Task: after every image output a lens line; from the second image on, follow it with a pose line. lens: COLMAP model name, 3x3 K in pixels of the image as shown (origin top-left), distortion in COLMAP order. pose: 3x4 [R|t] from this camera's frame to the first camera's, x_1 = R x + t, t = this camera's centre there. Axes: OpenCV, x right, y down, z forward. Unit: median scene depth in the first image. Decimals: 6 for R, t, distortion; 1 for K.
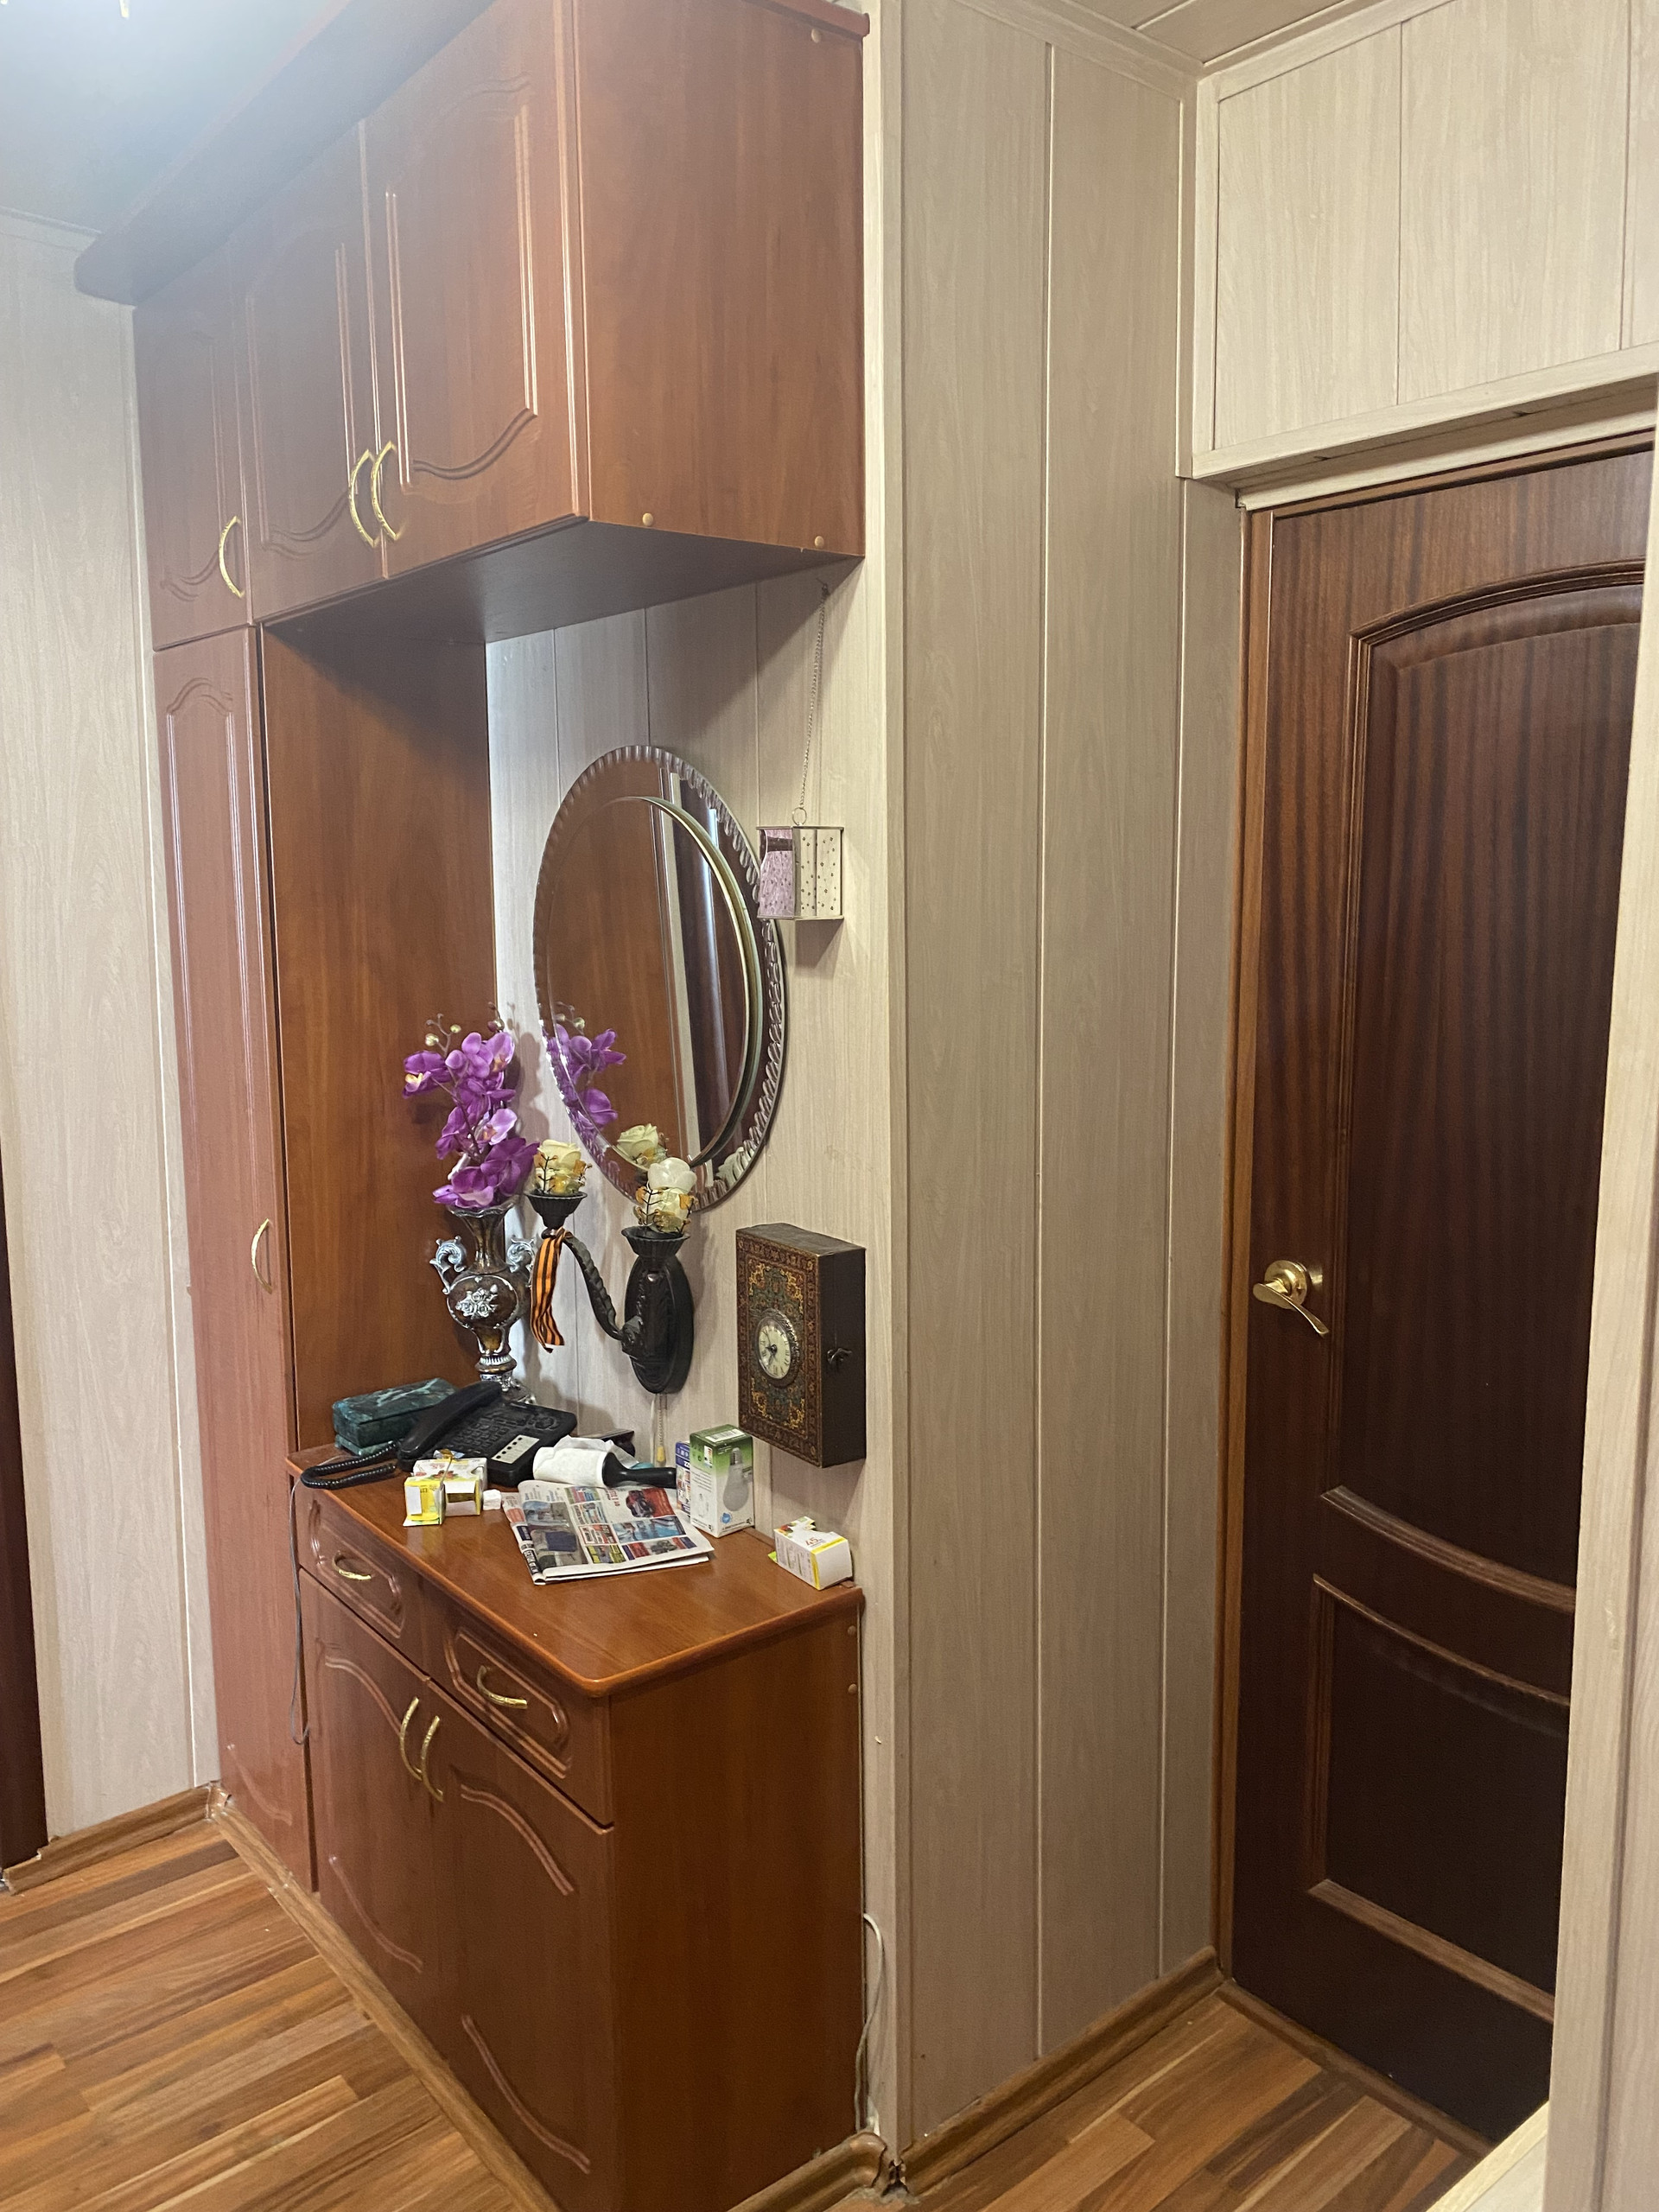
lens RADIAL K [[1660.1, 0, 846.0], [0, 1660.1, 1100.3], [0, 0, 1]] dist [0.048412, -0.057914]
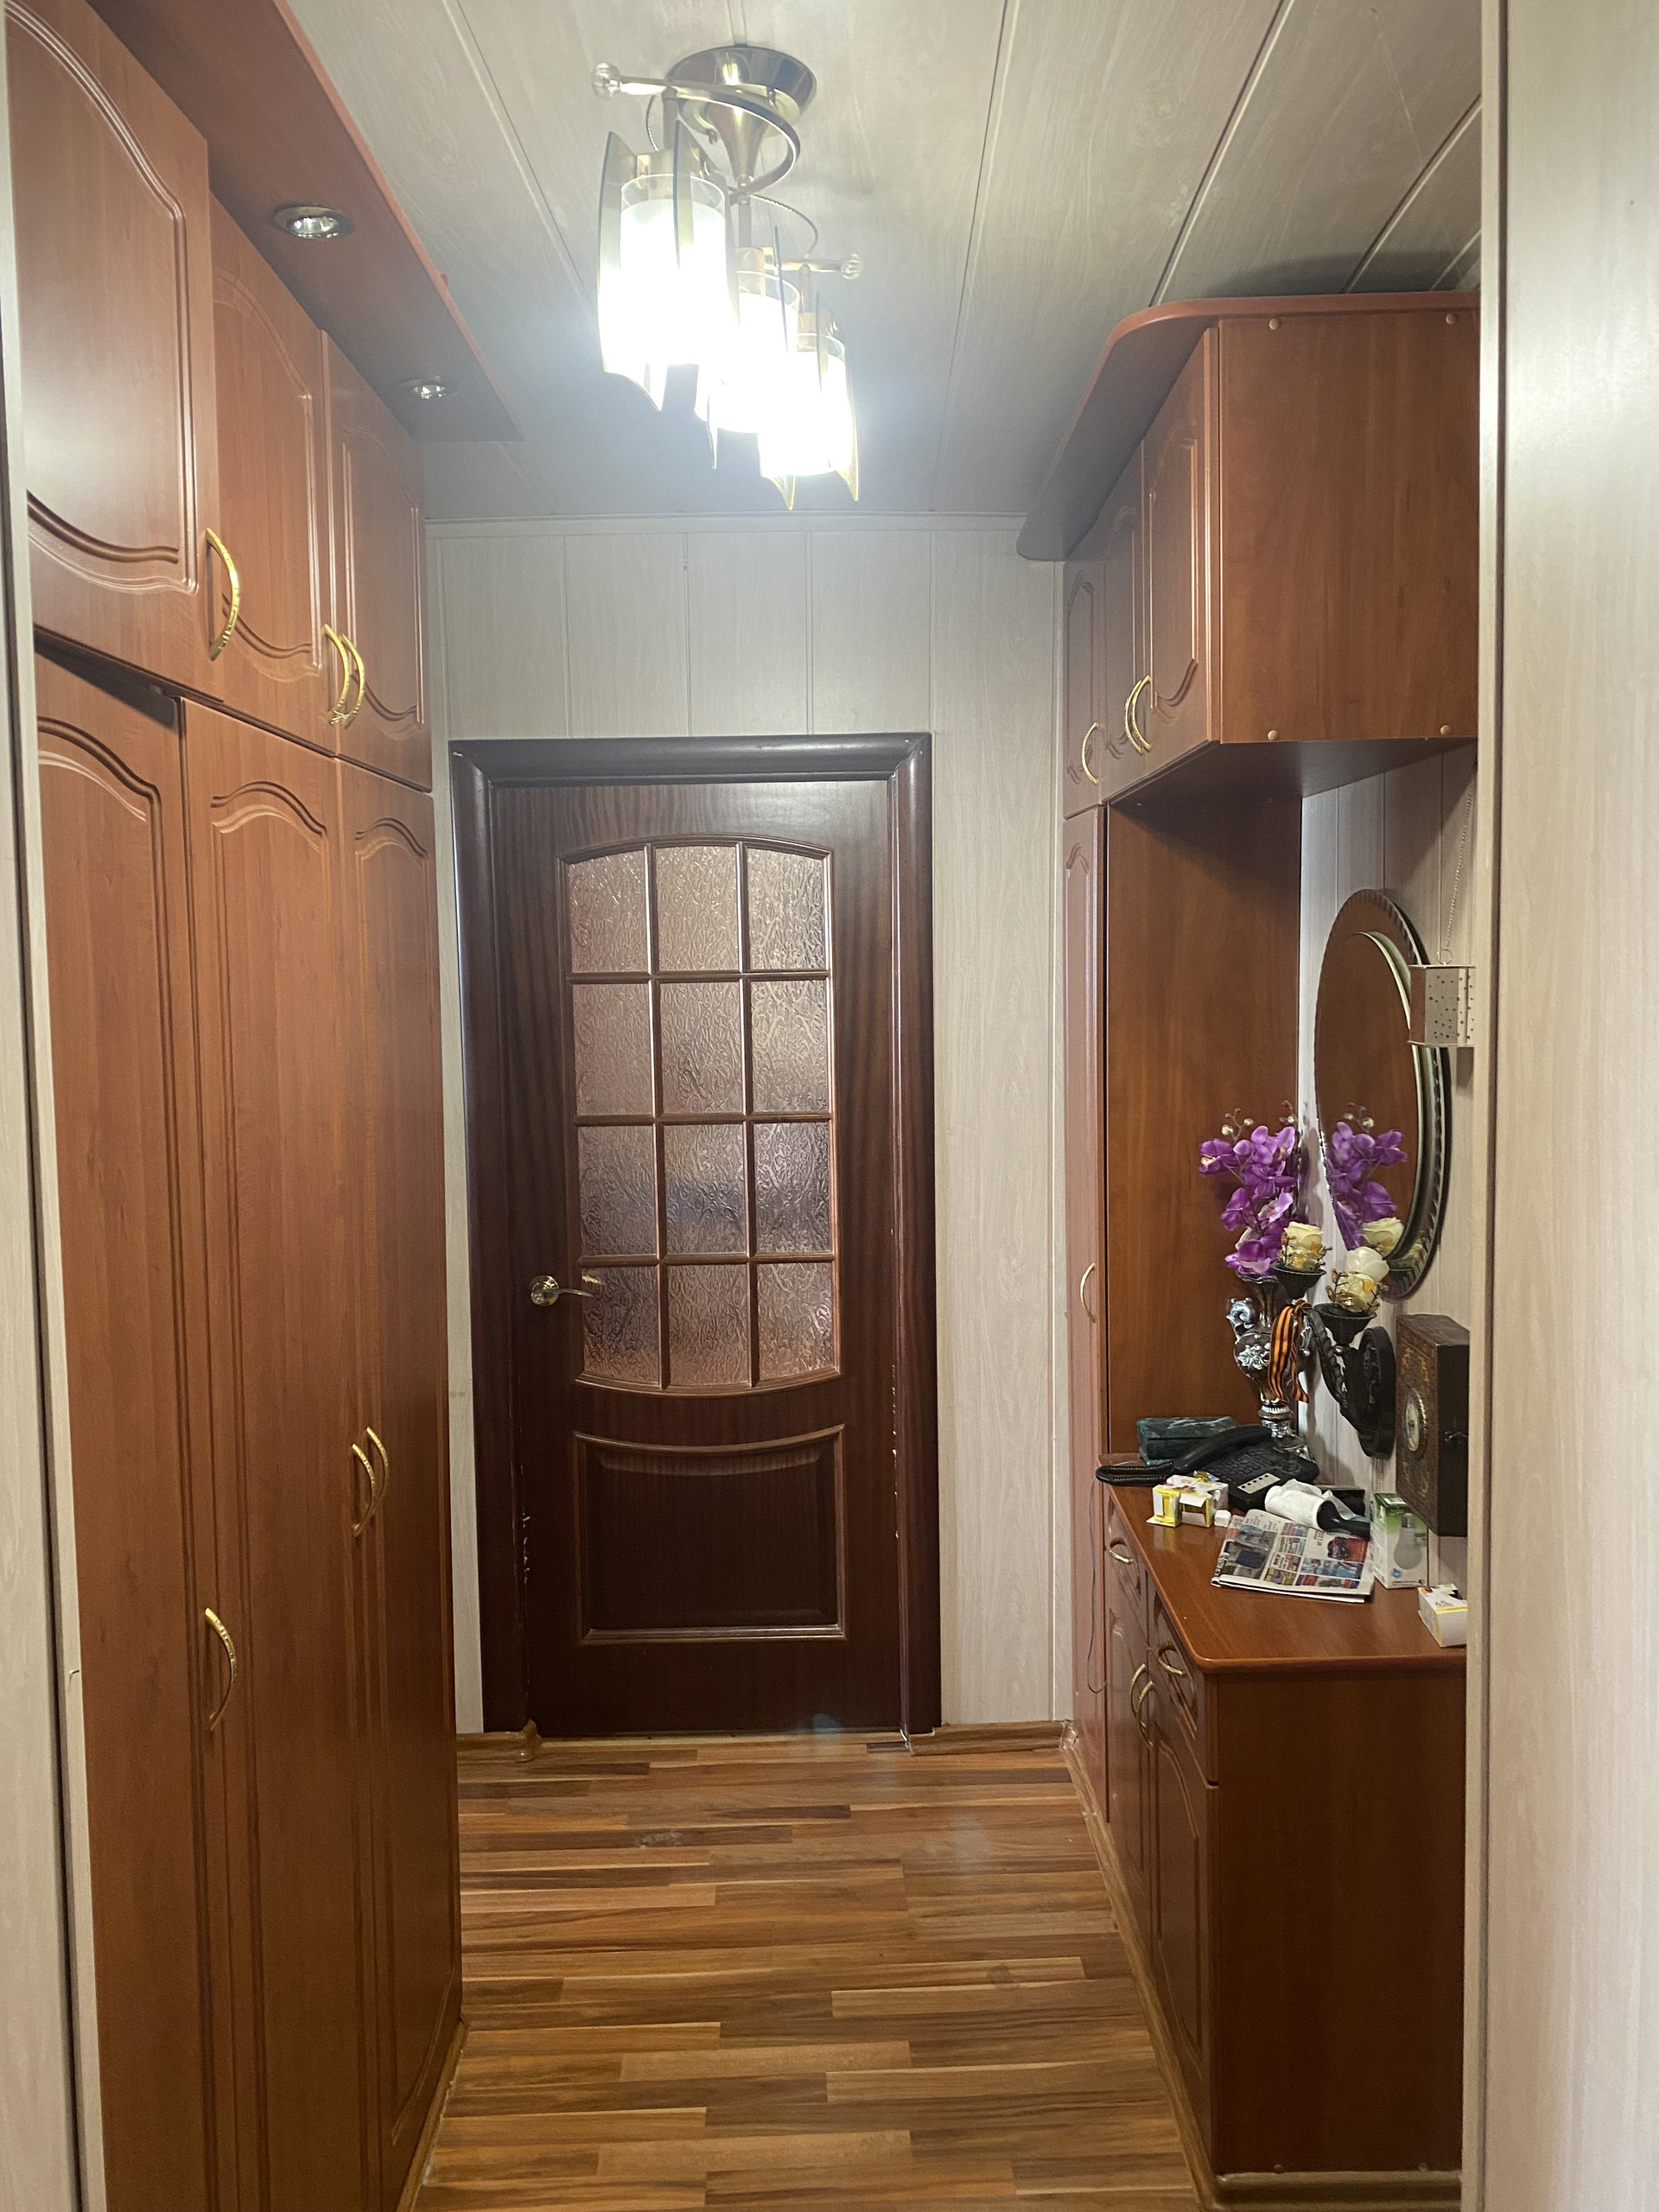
lens RADIAL K [[1660.1, 0, 830.8], [0, 1660.1, 1090.9], [0, 0, 1]] dist [0.048412, -0.057914]
pose [[0.783819, 0.046208, -0.619268, 0.274137], [-0.076458, 0.996821, -0.022394, -0.016091], [0.616265, 0.064901, 0.784860, -0.122044]]
